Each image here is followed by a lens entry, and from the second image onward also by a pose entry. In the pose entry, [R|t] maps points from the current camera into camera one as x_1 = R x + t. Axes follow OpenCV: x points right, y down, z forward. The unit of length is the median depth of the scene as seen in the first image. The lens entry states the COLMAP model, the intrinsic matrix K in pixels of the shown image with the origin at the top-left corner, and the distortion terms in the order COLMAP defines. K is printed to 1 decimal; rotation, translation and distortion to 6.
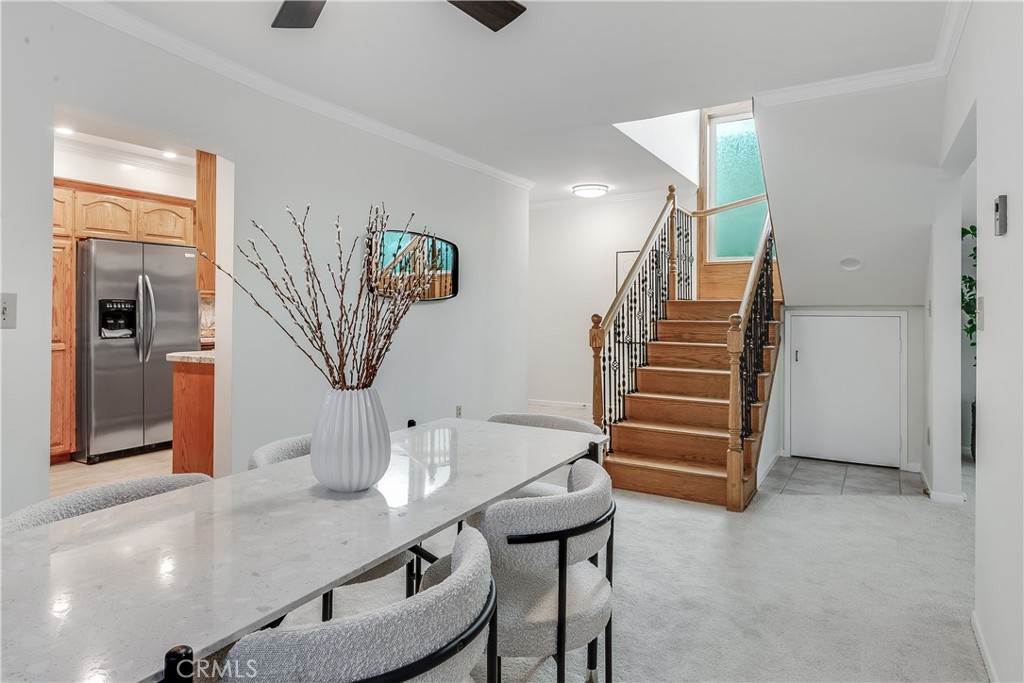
lens RADIAL K [[627.5, 0, 511.0], [0, 627.5, 310.3], [0, 0, 1]] dist [-0.000855, -0.002868]
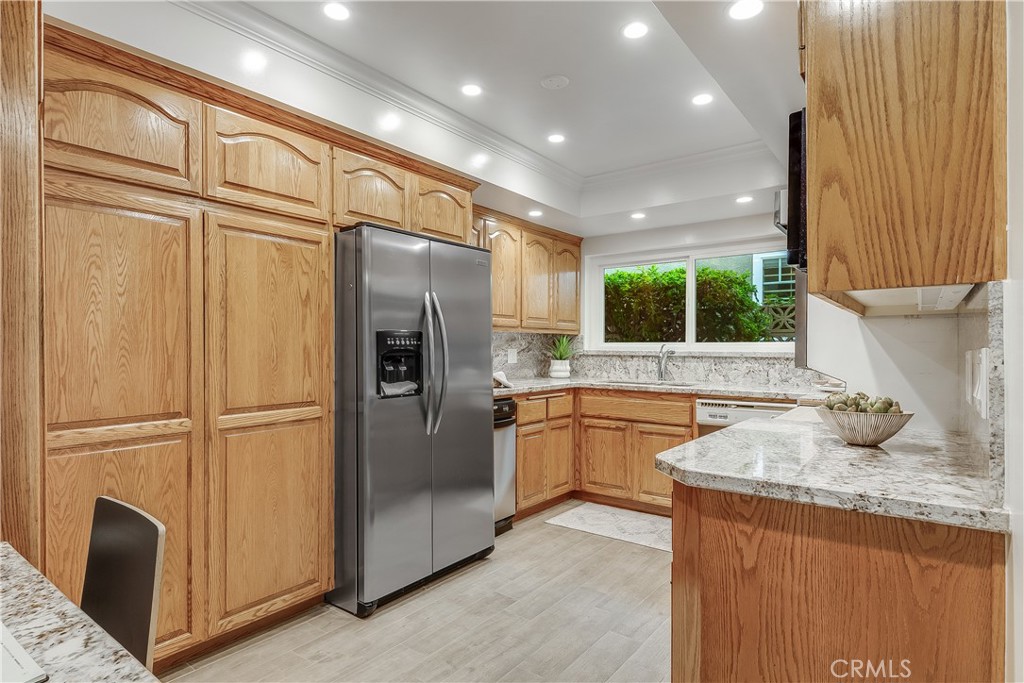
lens RADIAL K [[545.0, 0, 514.0], [0, 545.0, 347.9], [0, 0, 1]] dist [0.004702, 0.000046]
pose [[0.994372, -0.000021, -0.105947, -0.472157], [0.000154, 0.999999, 0.001245, -0.002054], [0.105947, -0.001254, 0.994371, 0.507526]]
